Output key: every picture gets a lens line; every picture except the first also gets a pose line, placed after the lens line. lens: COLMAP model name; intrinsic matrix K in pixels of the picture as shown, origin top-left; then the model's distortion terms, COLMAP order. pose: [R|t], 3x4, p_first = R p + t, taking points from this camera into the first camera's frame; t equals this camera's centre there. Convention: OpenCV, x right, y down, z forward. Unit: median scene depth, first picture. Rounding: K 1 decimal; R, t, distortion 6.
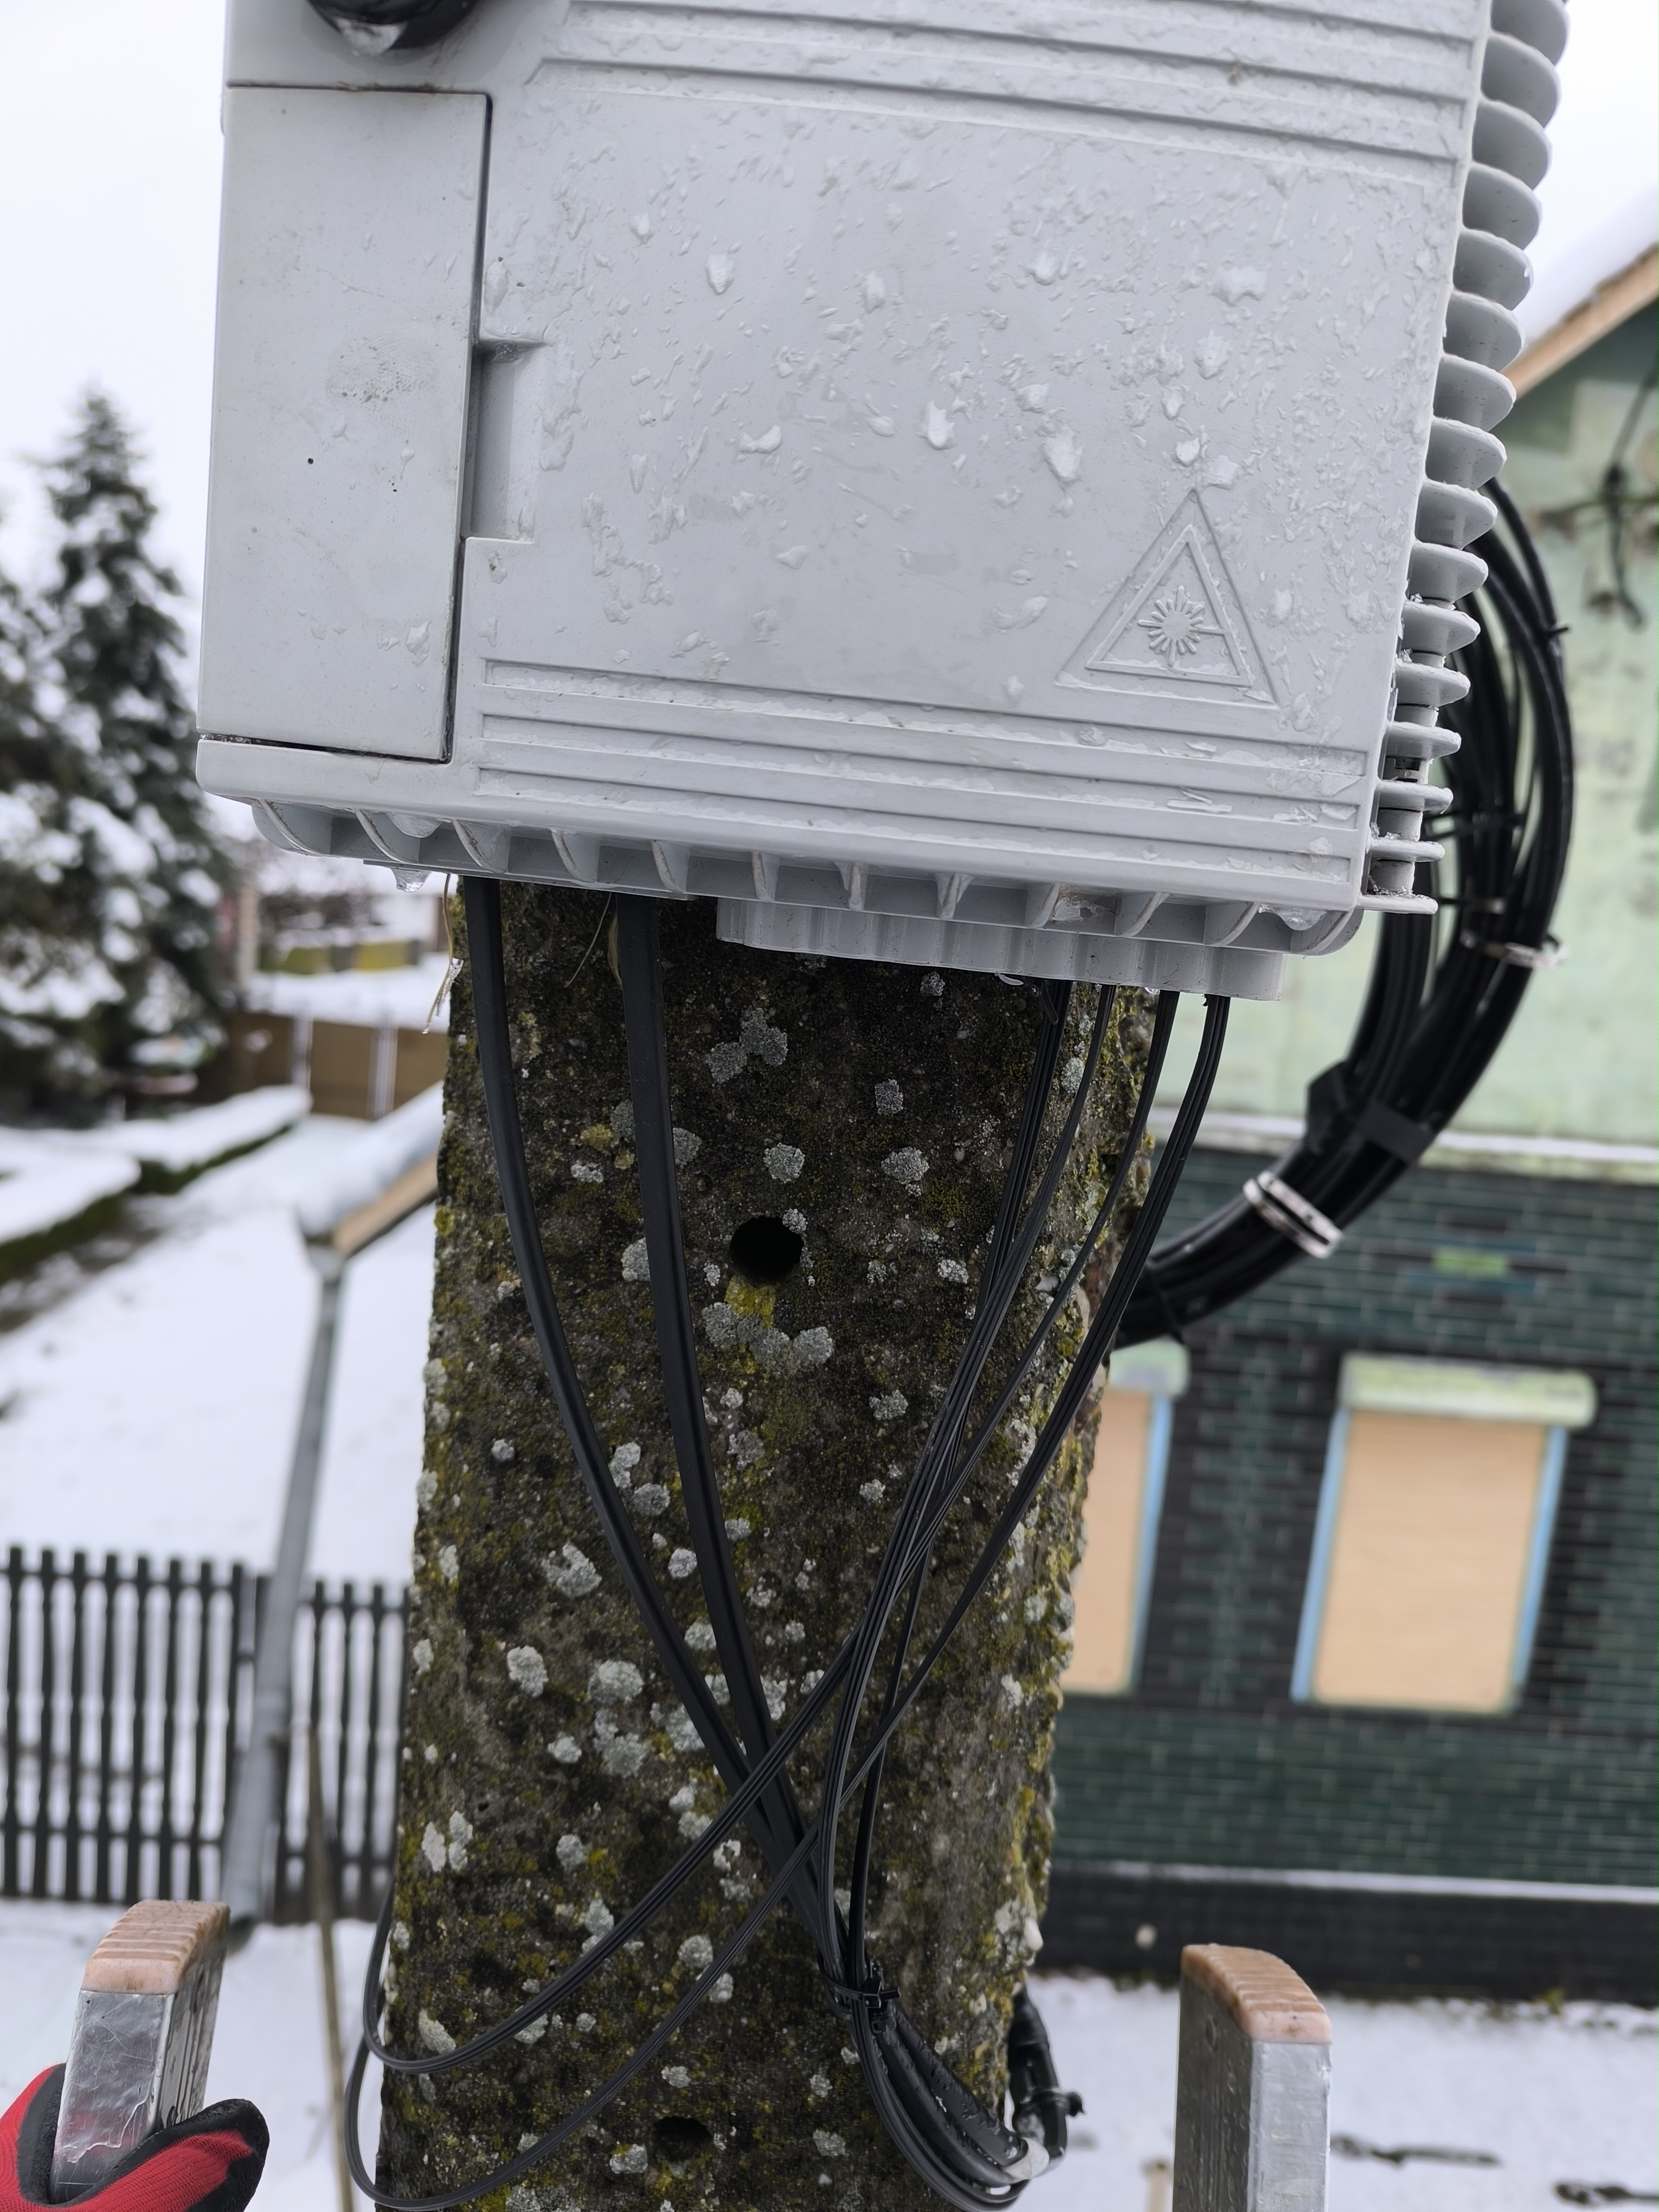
lens RADIAL K [[1562.0, 0, 860.1], [0, 1562.0, 1105.4], [0, 0, 1]] dist [0.015497, -0.034711]
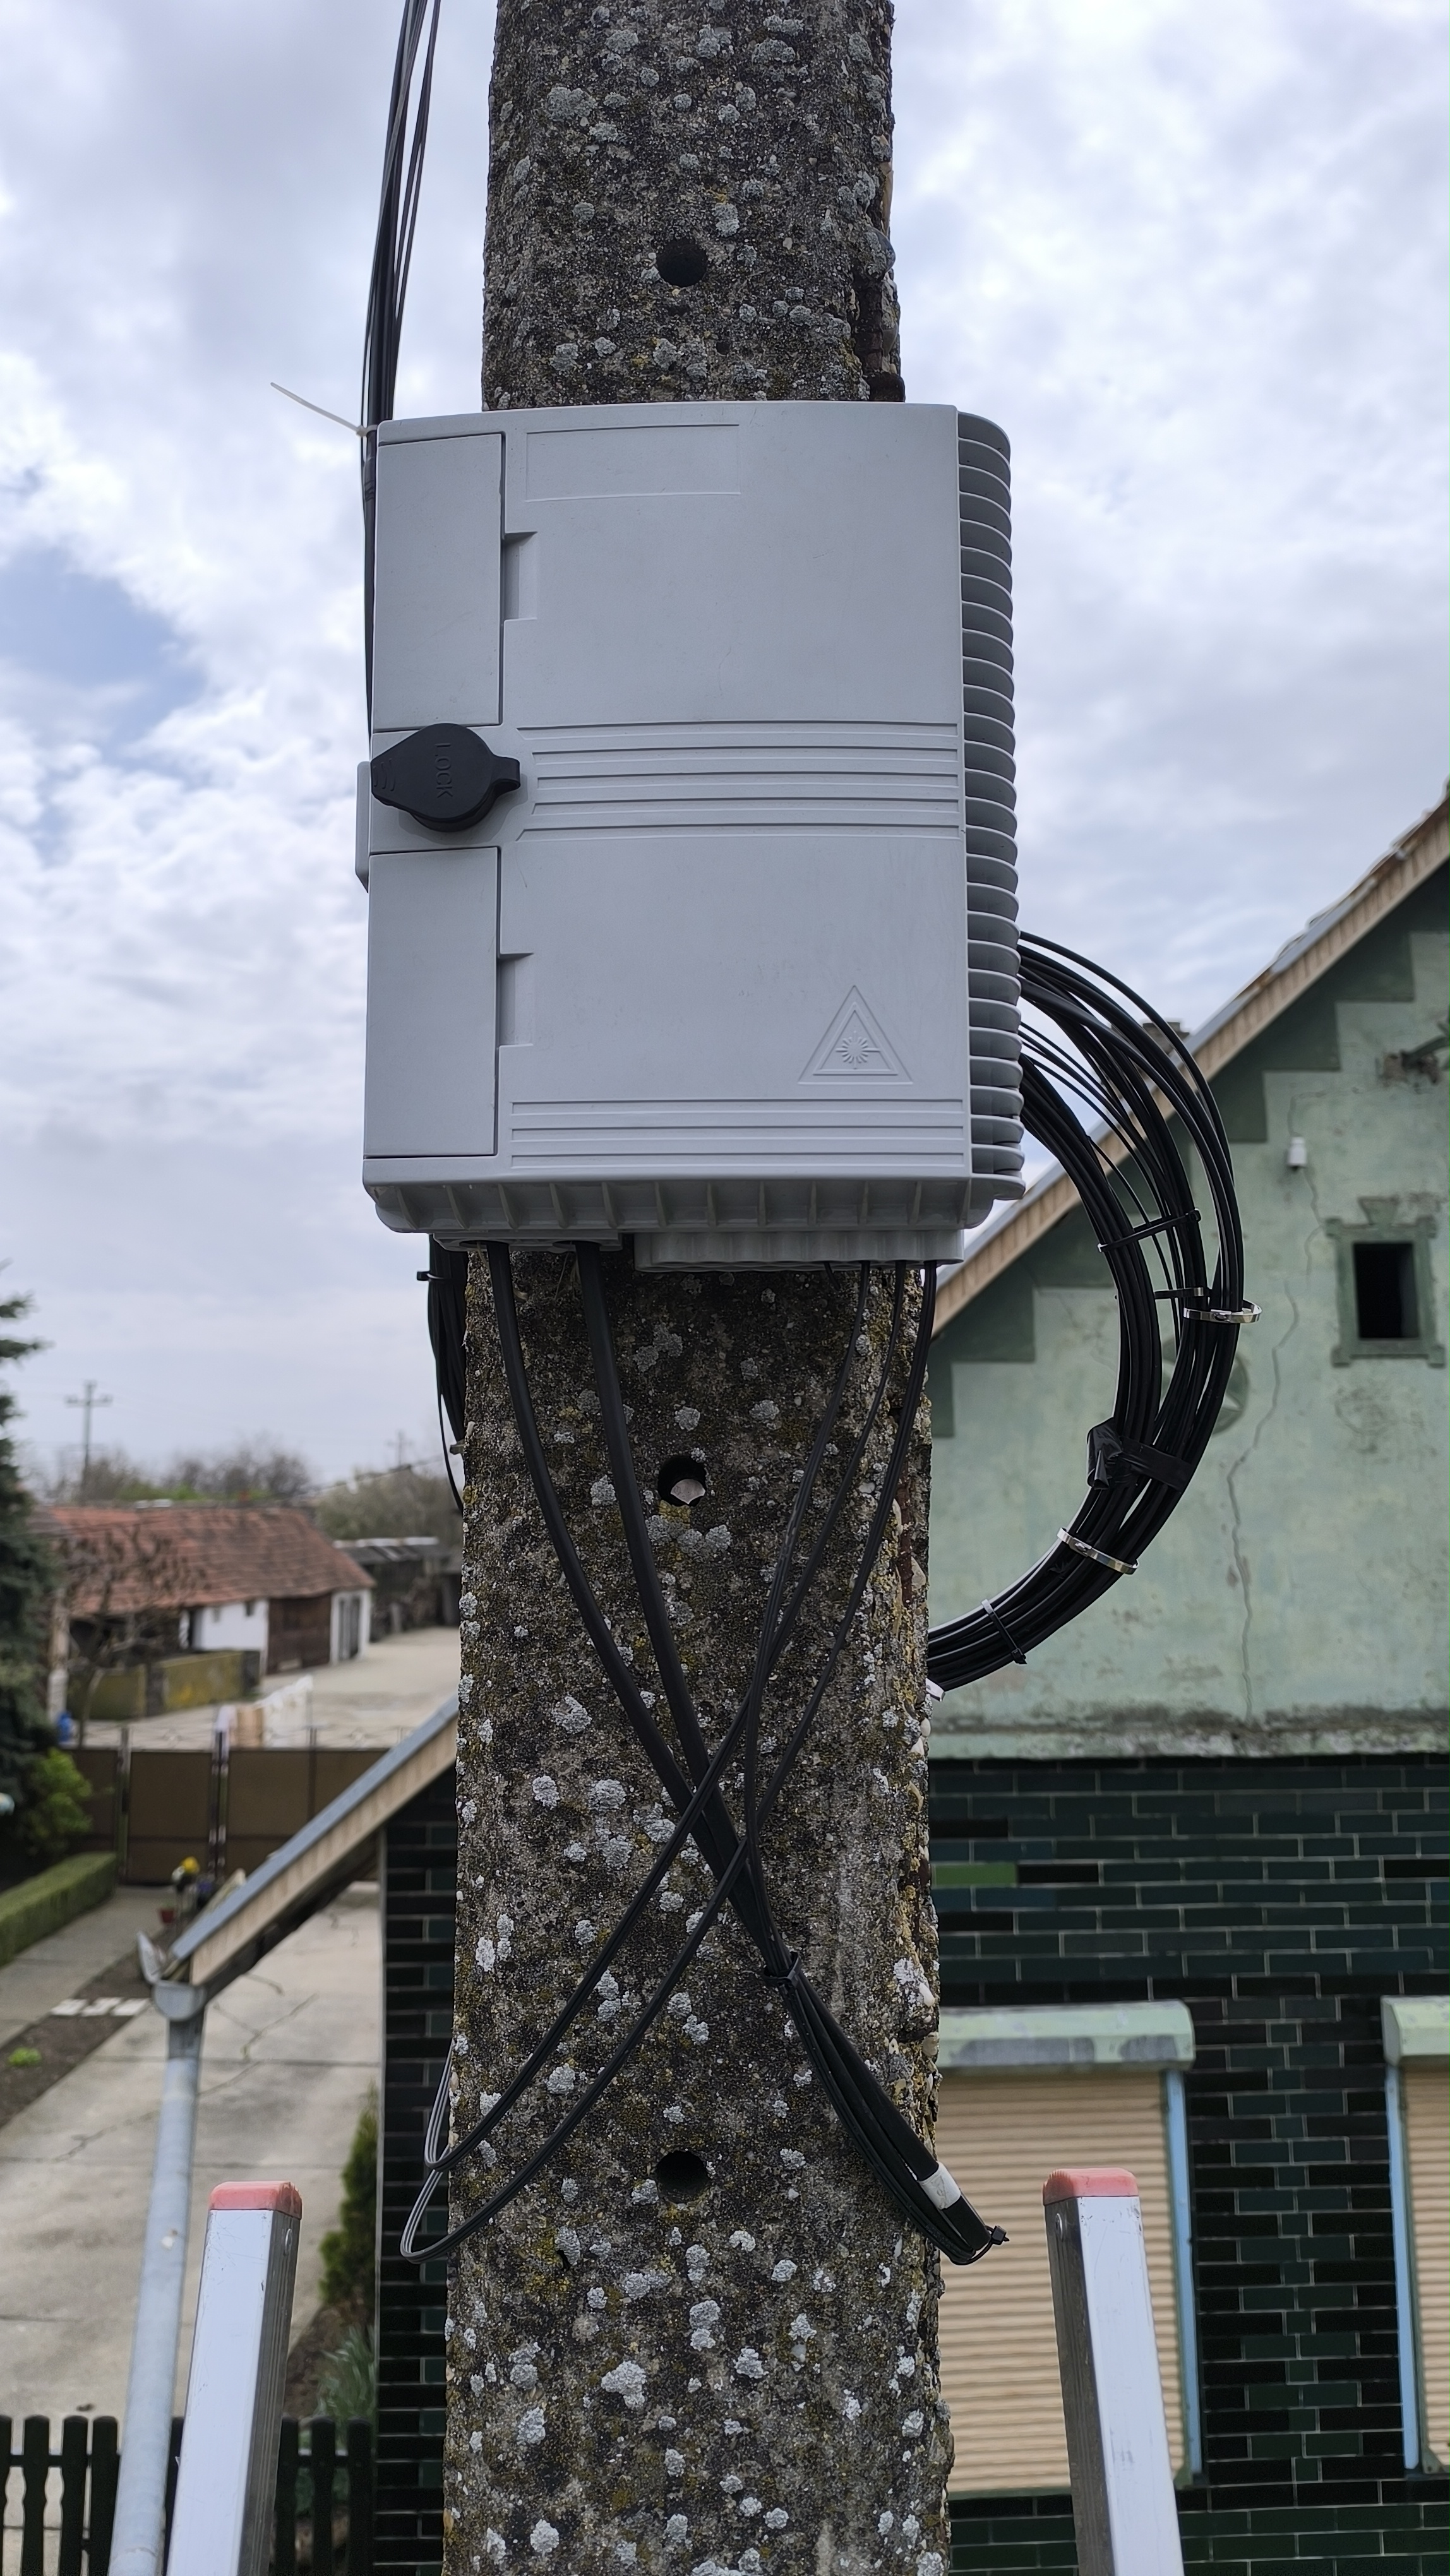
lens RADIAL K [[1846.9, 0, 729.1], [0, 1846.9, 1261.0], [0, 0, 1]] dist [-0.002221, -0.024320]
pose [[0.994309, -0.106517, 0.002118, 0.005041], [0.102485, 0.950862, -0.292160, 0.405751], [0.029106, 0.290715, 0.956367, -0.766774]]
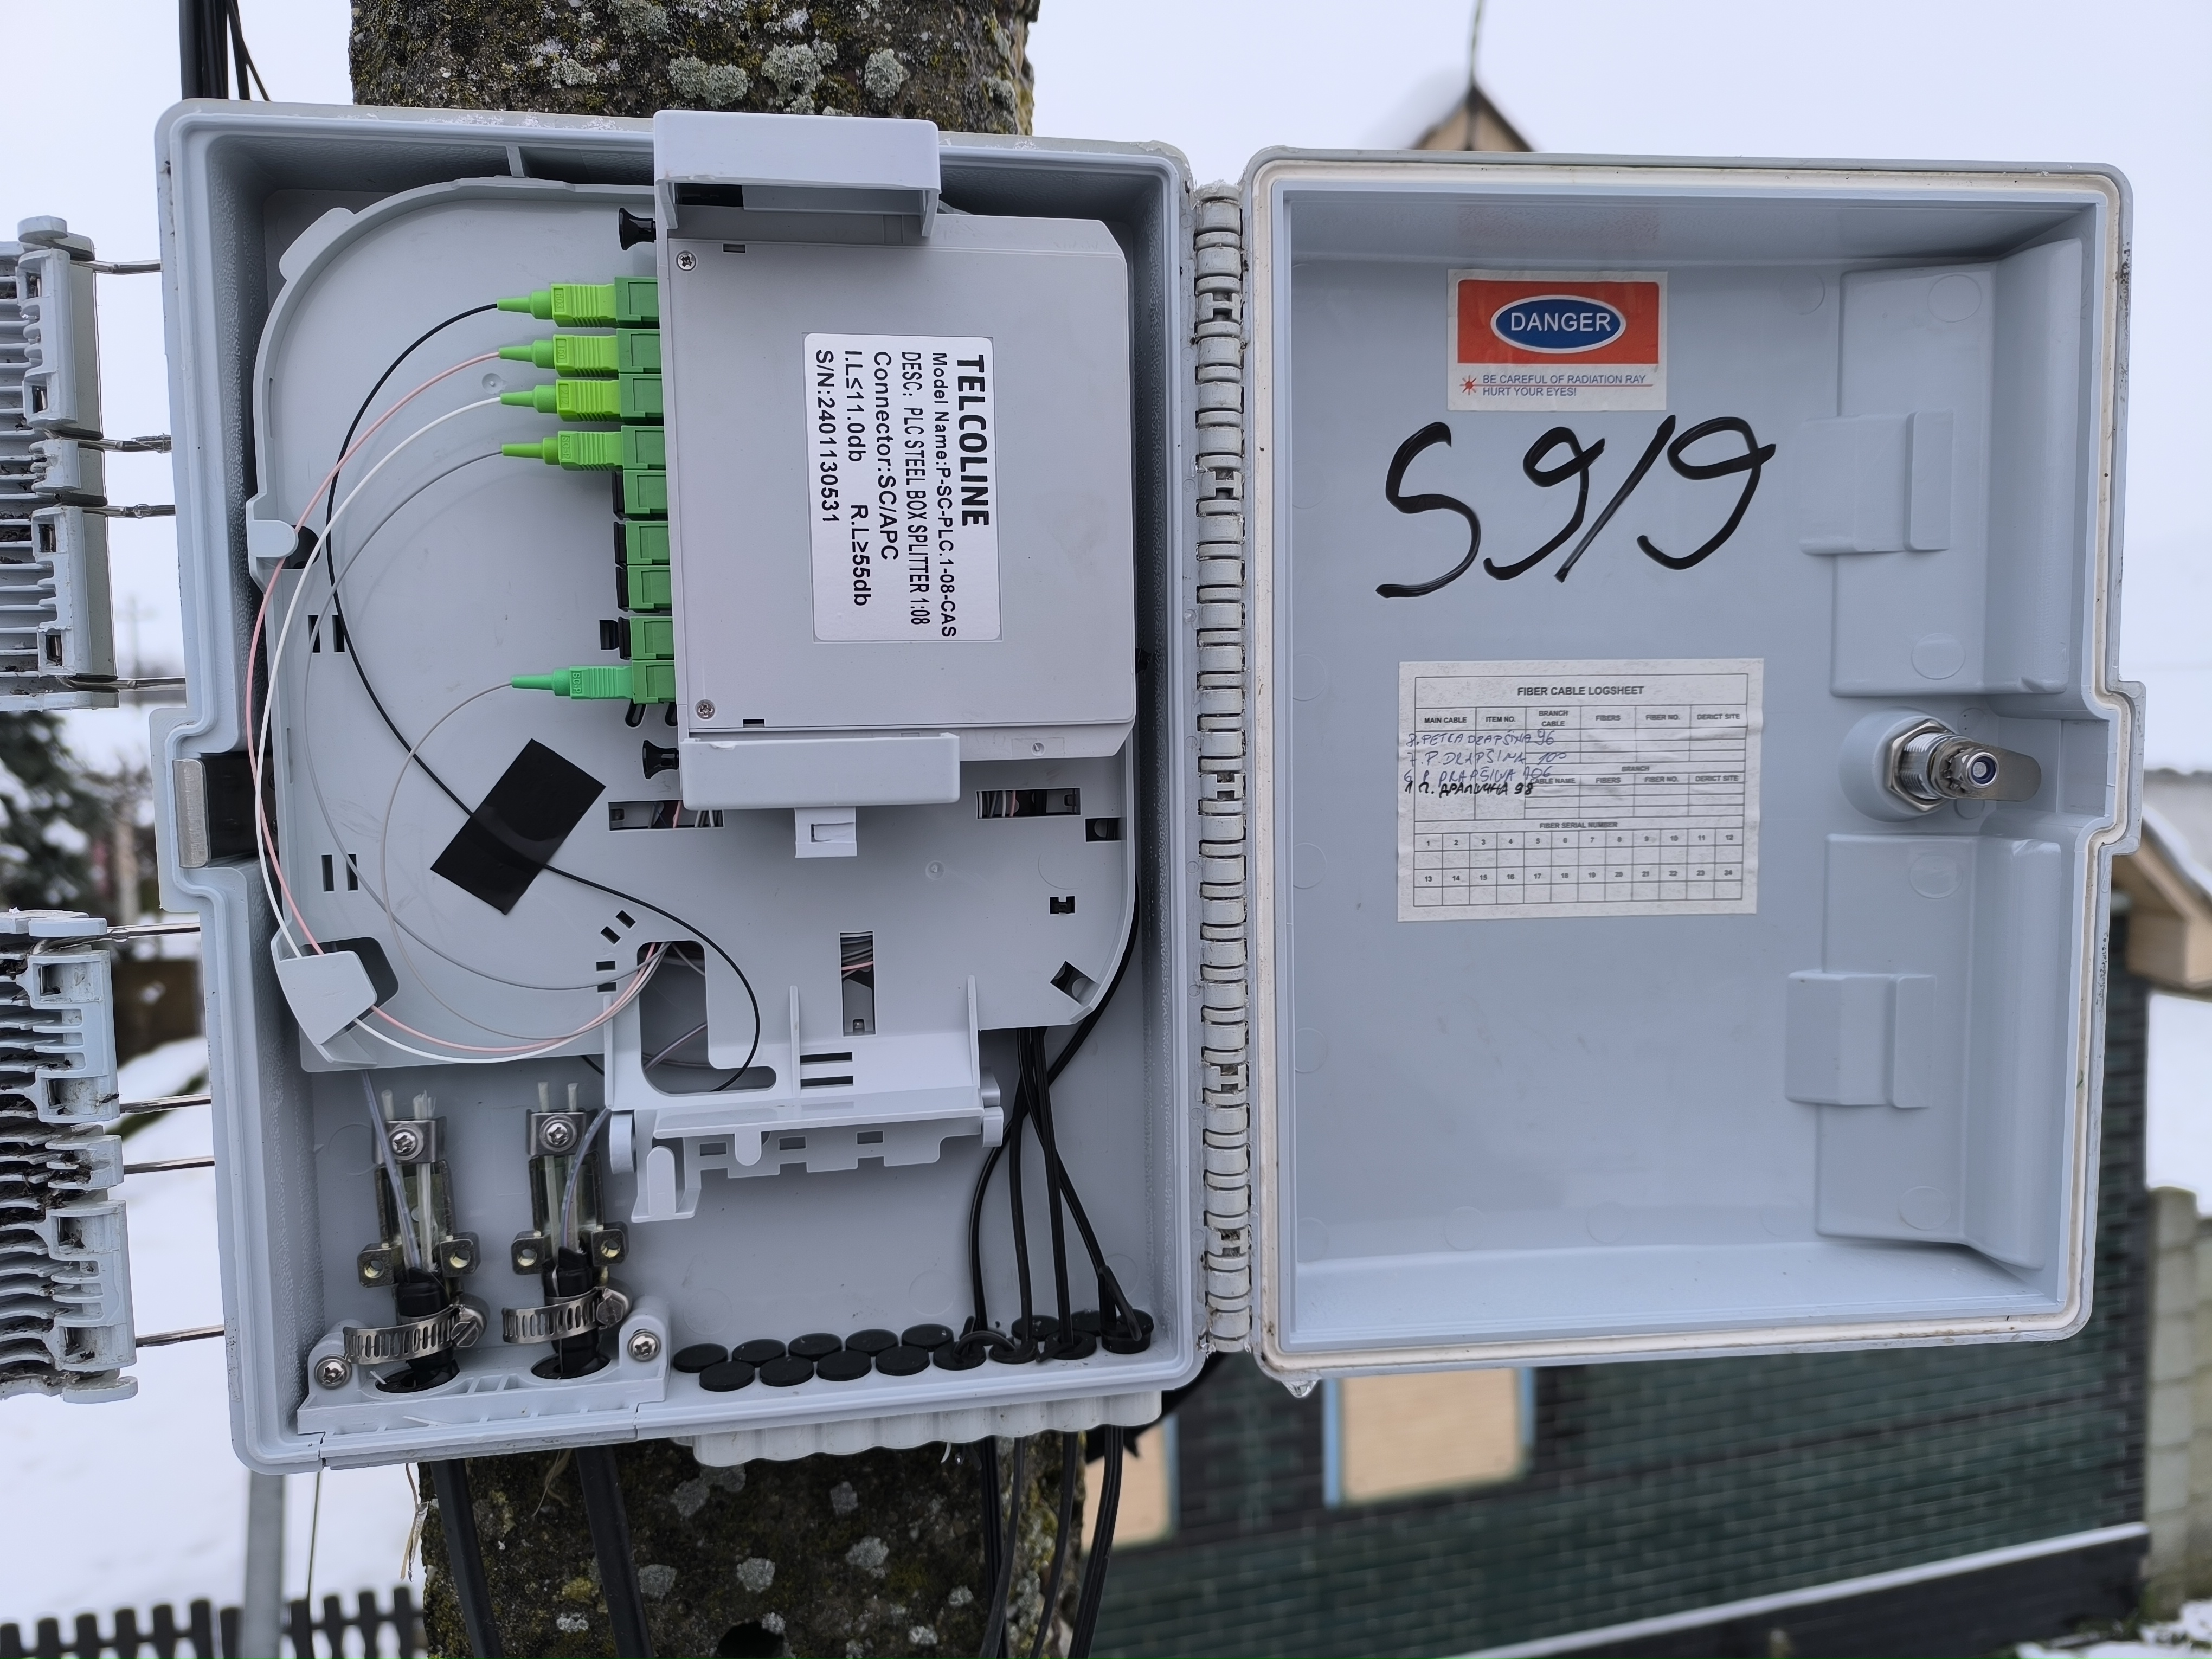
lens RADIAL K [[1562.0, 0, 1124.9], [0, 1562.0, 816.8], [0, 0, 1]] dist [0.015497, -0.034711]
pose [[0.972015, -0.129973, 0.195686, 0.054207], [0.142147, 0.988610, -0.049448, -0.375985], [-0.187030, 0.075880, 0.979419, -0.162155]]
